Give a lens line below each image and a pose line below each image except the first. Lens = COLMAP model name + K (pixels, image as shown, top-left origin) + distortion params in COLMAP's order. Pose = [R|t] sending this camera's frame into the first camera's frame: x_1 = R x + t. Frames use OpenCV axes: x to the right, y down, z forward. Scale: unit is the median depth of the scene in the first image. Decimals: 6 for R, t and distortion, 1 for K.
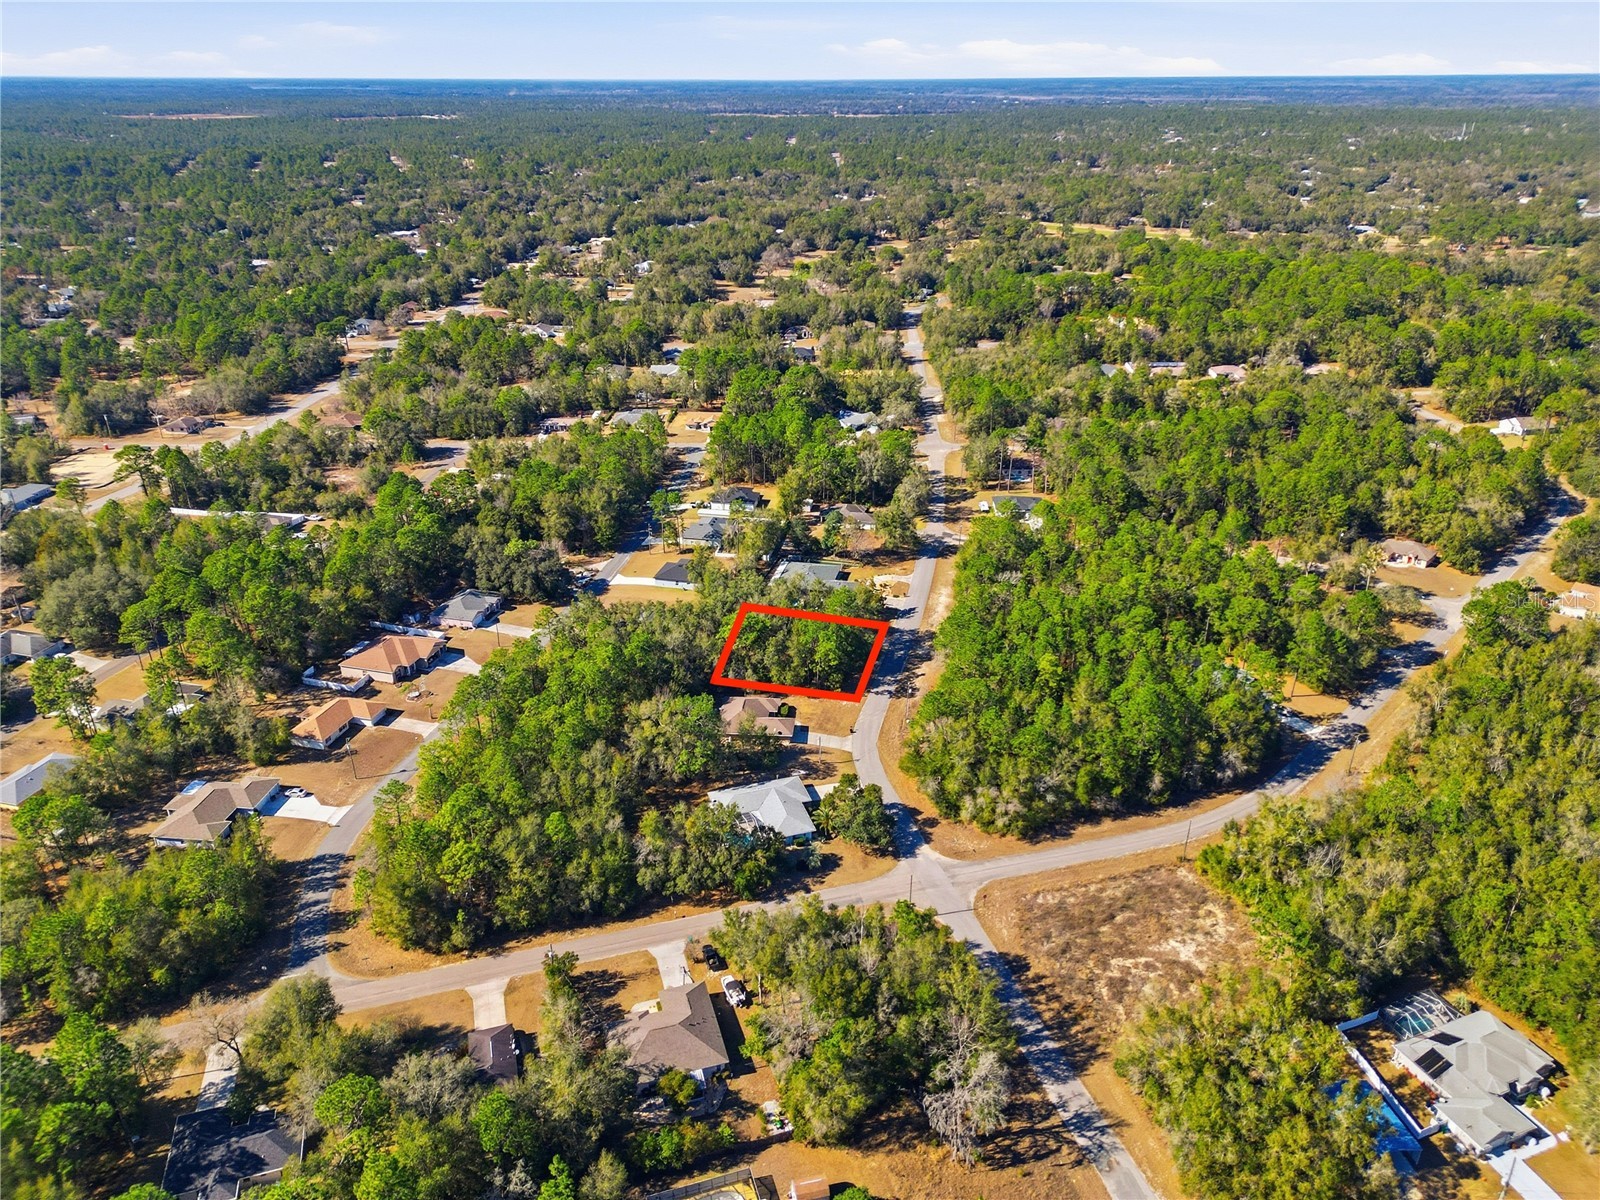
lens RADIAL K [[1117.3, 0, 800.0], [0, 1117.3, 600.0], [0, 0, 1]] dist [0.088725, -0.113246]
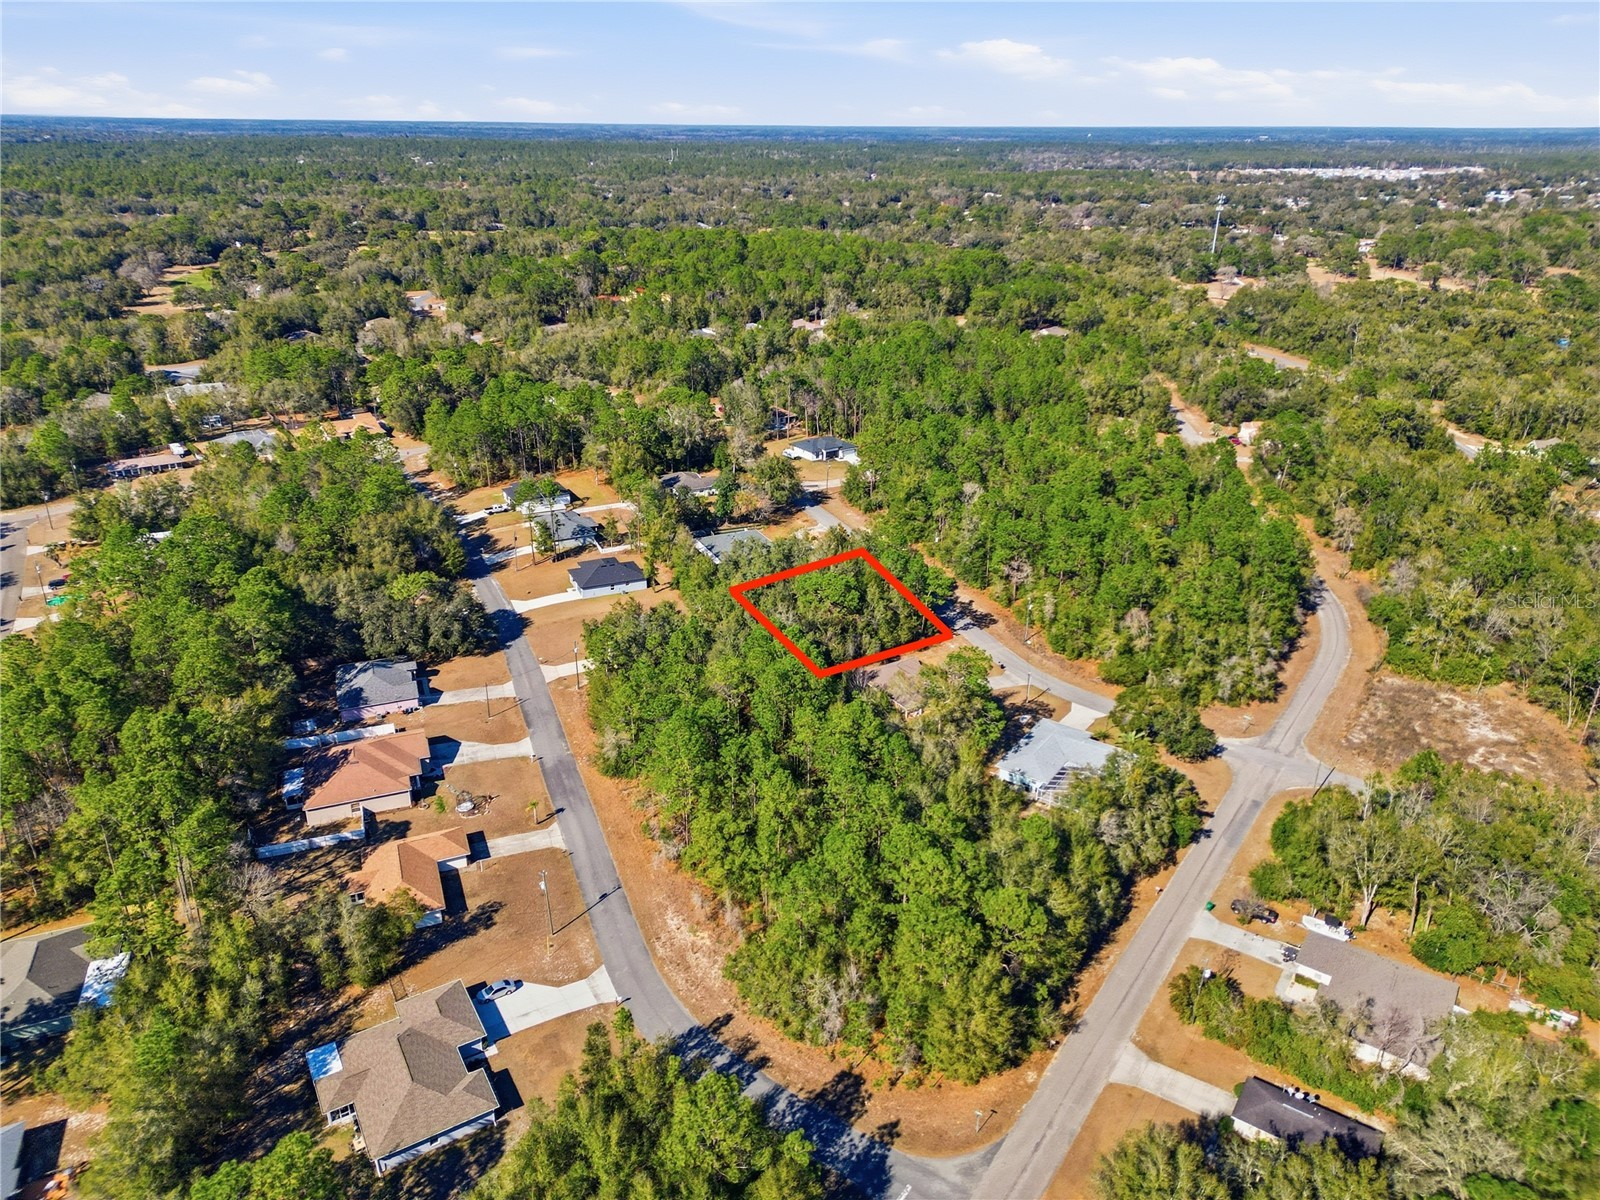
lens RADIAL K [[1117.3, 0, 800.0], [0, 1117.3, 600.0], [0, 0, 1]] dist [0.088725, -0.113246]
pose [[0.788825, -0.234690, 0.568045, -0.495553], [0.253781, 0.966132, 0.046743, -0.011168], [-0.559776, 0.107288, 0.821669, 0.331013]]
